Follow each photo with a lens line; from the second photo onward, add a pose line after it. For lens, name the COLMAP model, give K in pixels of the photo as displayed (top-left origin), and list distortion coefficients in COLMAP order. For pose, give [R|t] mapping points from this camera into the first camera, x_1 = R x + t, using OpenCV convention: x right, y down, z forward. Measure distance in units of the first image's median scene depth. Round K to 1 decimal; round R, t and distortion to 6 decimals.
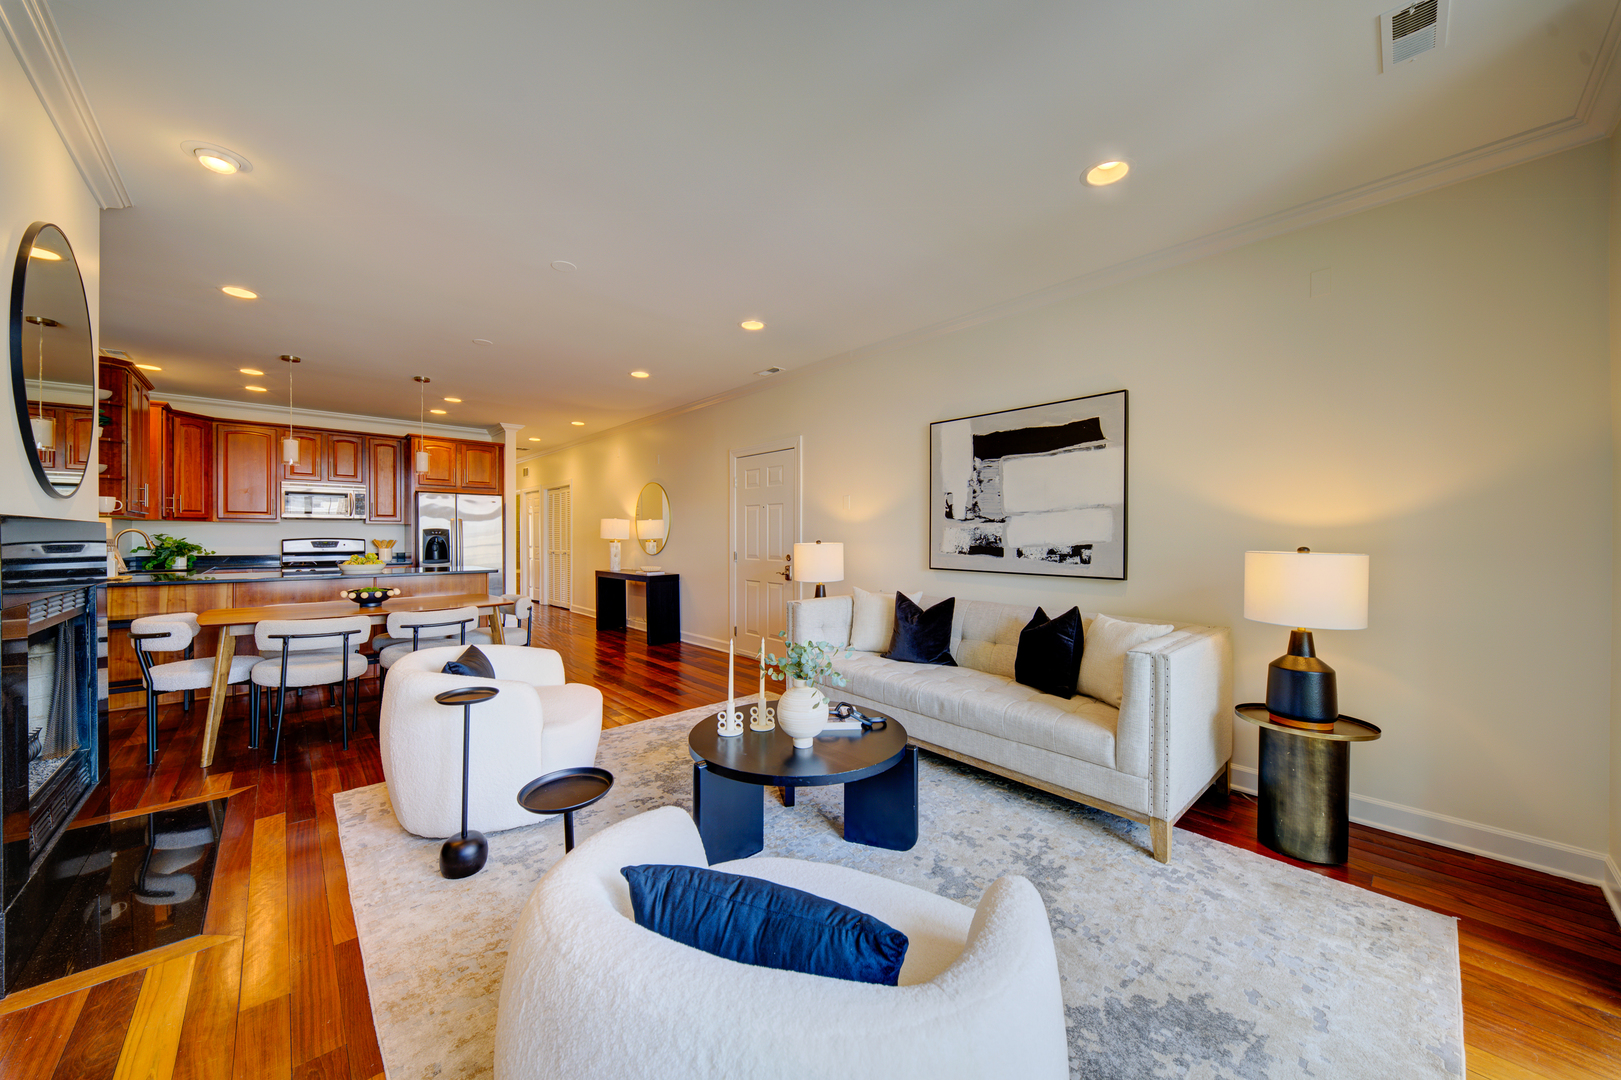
lens RADIAL K [[573.5, 0, 812.6], [0, 573.5, 536.3], [0, 0, 1]] dist [0.011571, -0.009526]
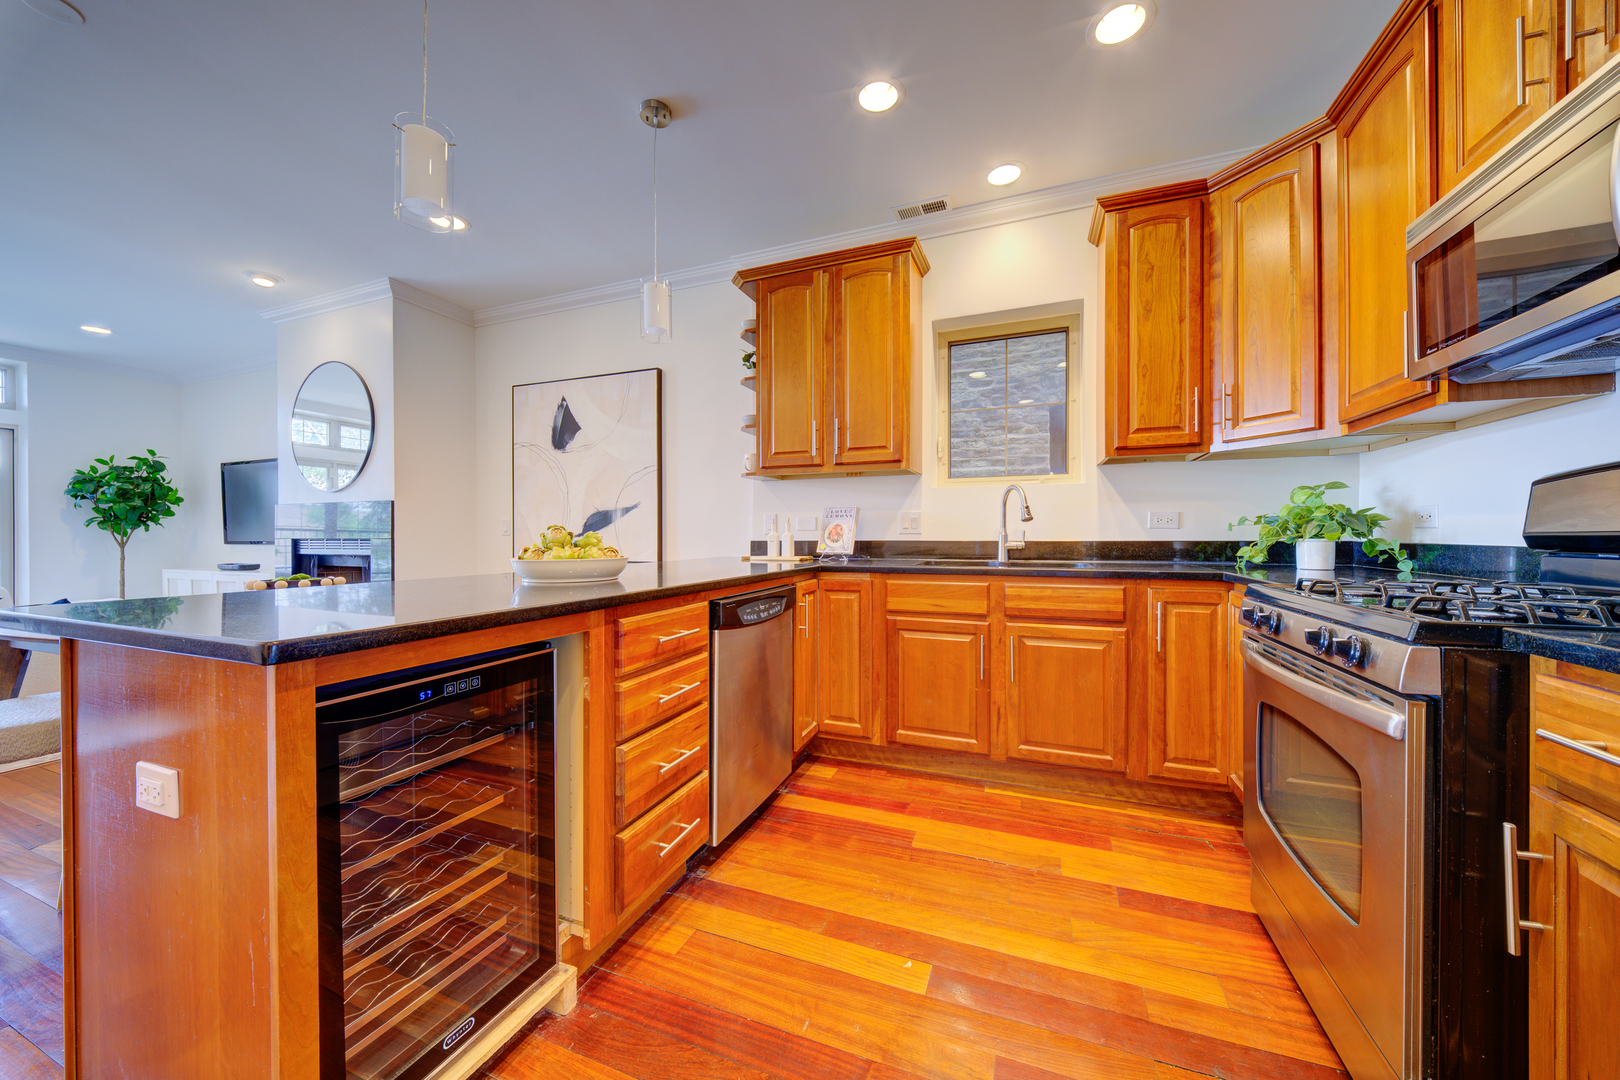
lens RADIAL K [[573.1, 0, 812.1], [0, 573.1, 536.3], [0, 0, 1]] dist [0.011571, -0.009526]
pose [[-0.902388, 0.002721, -0.430916, -0.622463], [0.002066, 0.999996, 0.001987, 0.028022], [0.430919, 0.000903, -0.902390, 1.130440]]
